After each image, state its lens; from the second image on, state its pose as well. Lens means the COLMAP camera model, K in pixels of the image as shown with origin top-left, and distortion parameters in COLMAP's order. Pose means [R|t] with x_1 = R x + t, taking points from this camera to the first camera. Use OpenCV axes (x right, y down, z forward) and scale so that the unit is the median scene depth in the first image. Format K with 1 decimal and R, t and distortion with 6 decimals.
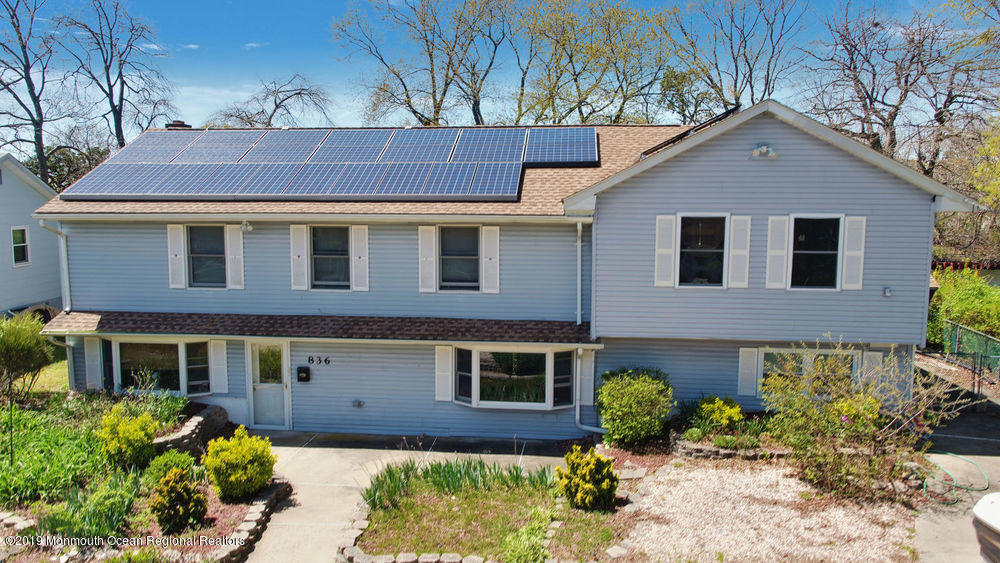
lens RADIAL K [[704.4, 0, 499.5], [0, 704.4, 280.7], [0, 0, 1]] dist [0.004731, -0.005335]
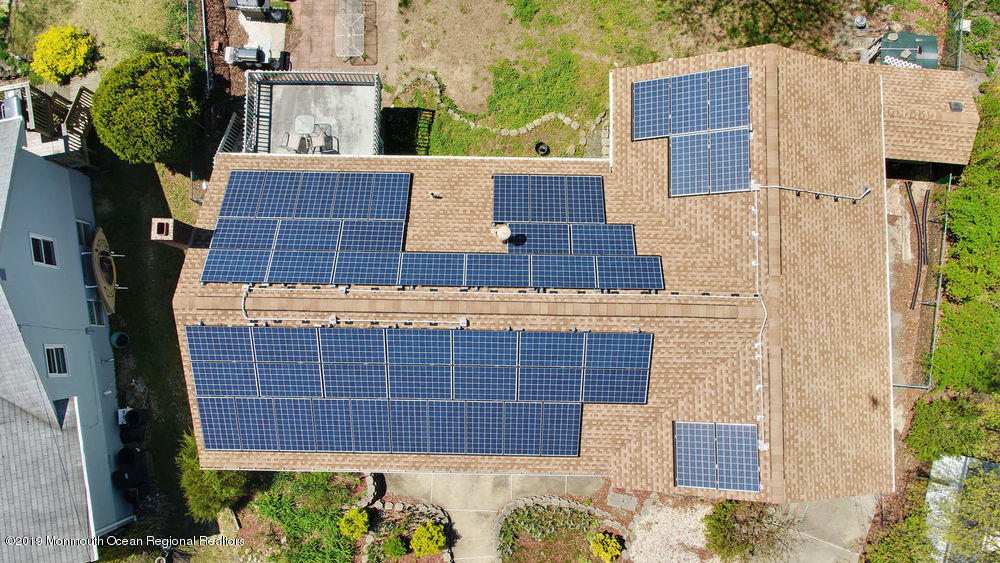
lens RADIAL K [[704.4, 0, 501.6], [0, 704.4, 273.7], [0, 0, 1]] dist [0.004731, -0.005335]
pose [[0.995827, -0.090889, 0.008175, -0.099546], [0.010941, 0.207847, 0.978100, -1.519388], [-0.090598, -0.973930, 0.207974, 1.099391]]
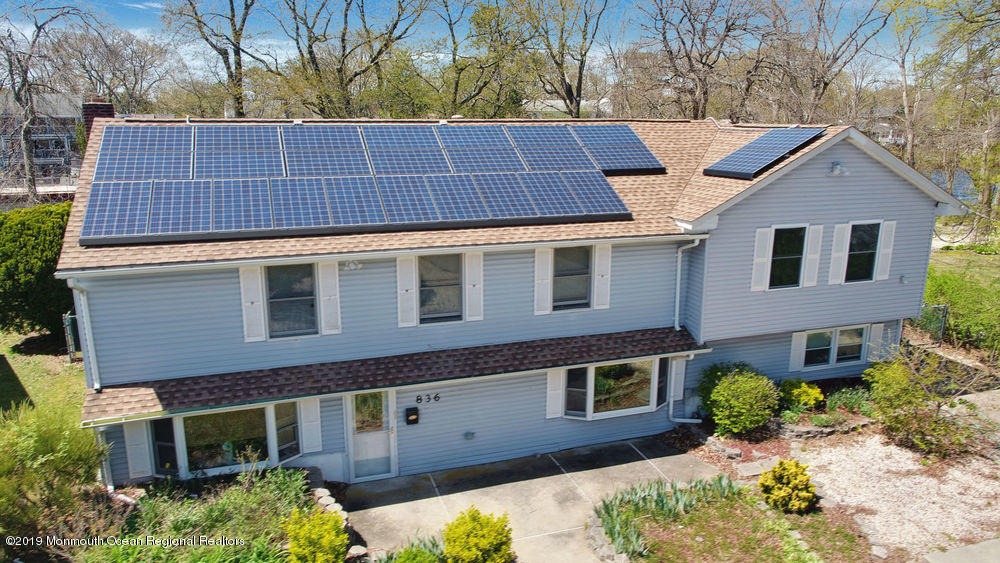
lens RADIAL K [[704.4, 0, 495.7], [0, 704.4, 280.6], [0, 0, 1]] dist [0.004731, -0.005335]
pose [[0.906671, -0.098539, 0.410168, -0.588698], [0.042483, 0.988720, 0.143623, -0.183037], [-0.419693, -0.112793, 0.900630, 0.167084]]
